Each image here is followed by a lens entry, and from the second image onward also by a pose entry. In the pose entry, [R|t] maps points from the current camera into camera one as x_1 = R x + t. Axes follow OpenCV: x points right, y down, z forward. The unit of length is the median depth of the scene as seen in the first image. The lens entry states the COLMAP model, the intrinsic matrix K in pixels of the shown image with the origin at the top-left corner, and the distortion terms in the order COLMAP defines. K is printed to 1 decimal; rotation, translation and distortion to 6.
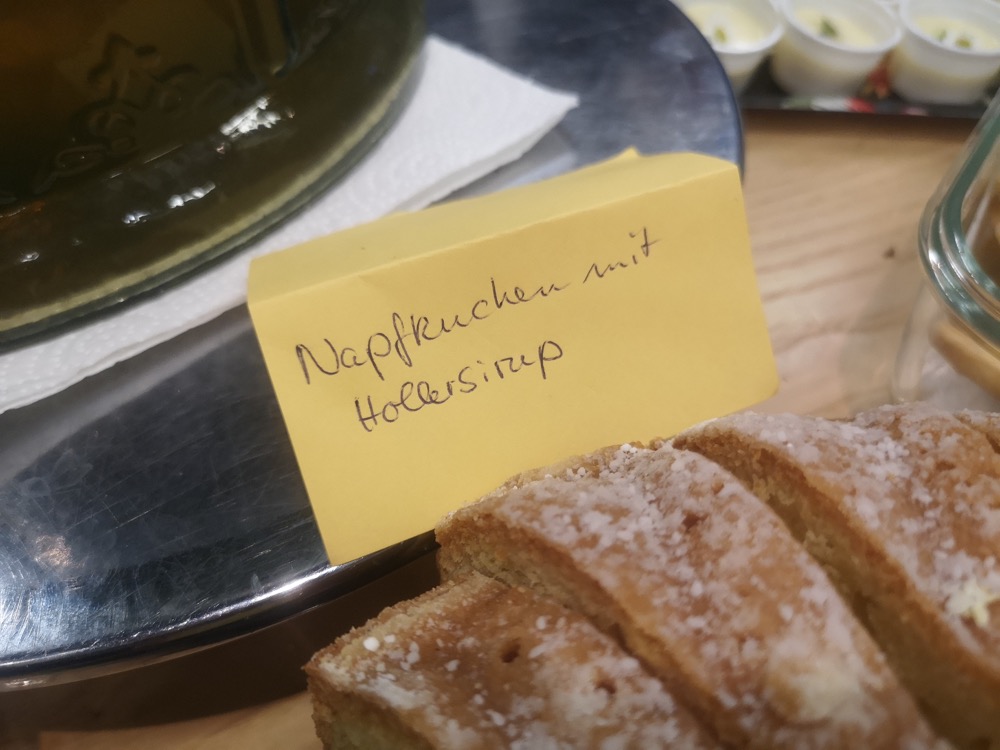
lens RADIAL K [[804.0, 0, 500.0], [0, 804.0, 375.0], [0, 0, 1]] dist [-0.010624, -0.010984]
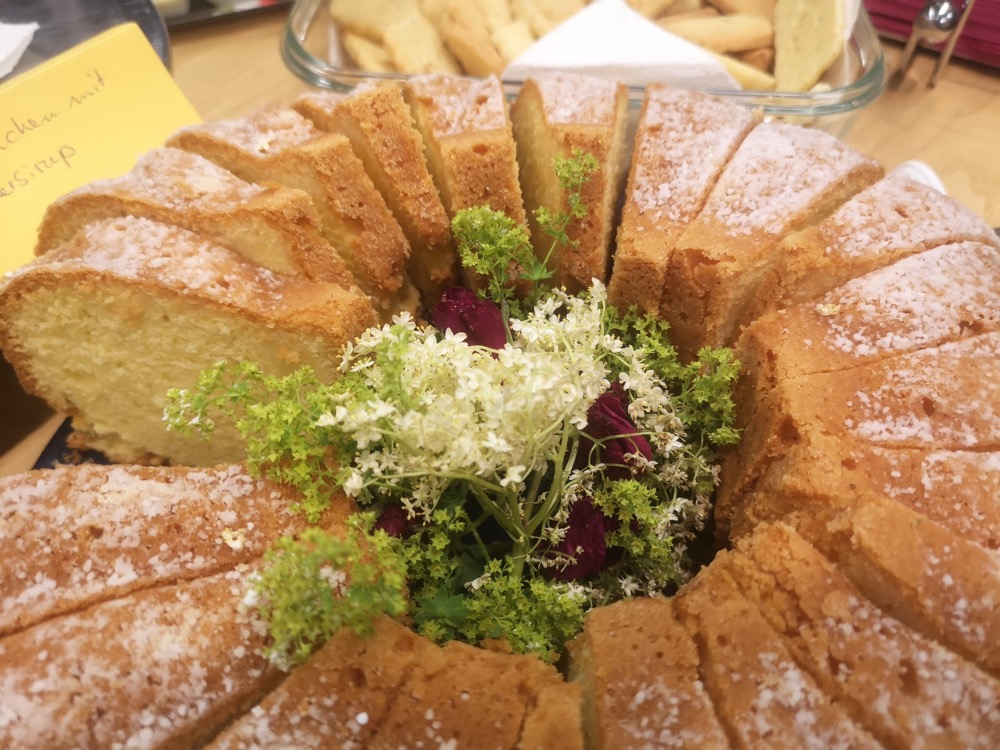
lens RADIAL K [[804.0, 0, 500.0], [0, 804.0, 375.0], [0, 0, 1]] dist [-0.010624, -0.010984]
pose [[0.842002, -0.389827, 0.372917, 0.019528], [0.380306, 0.919197, 0.102193, 0.587231], [-0.382622, 0.055776, 0.922220, -0.890430]]
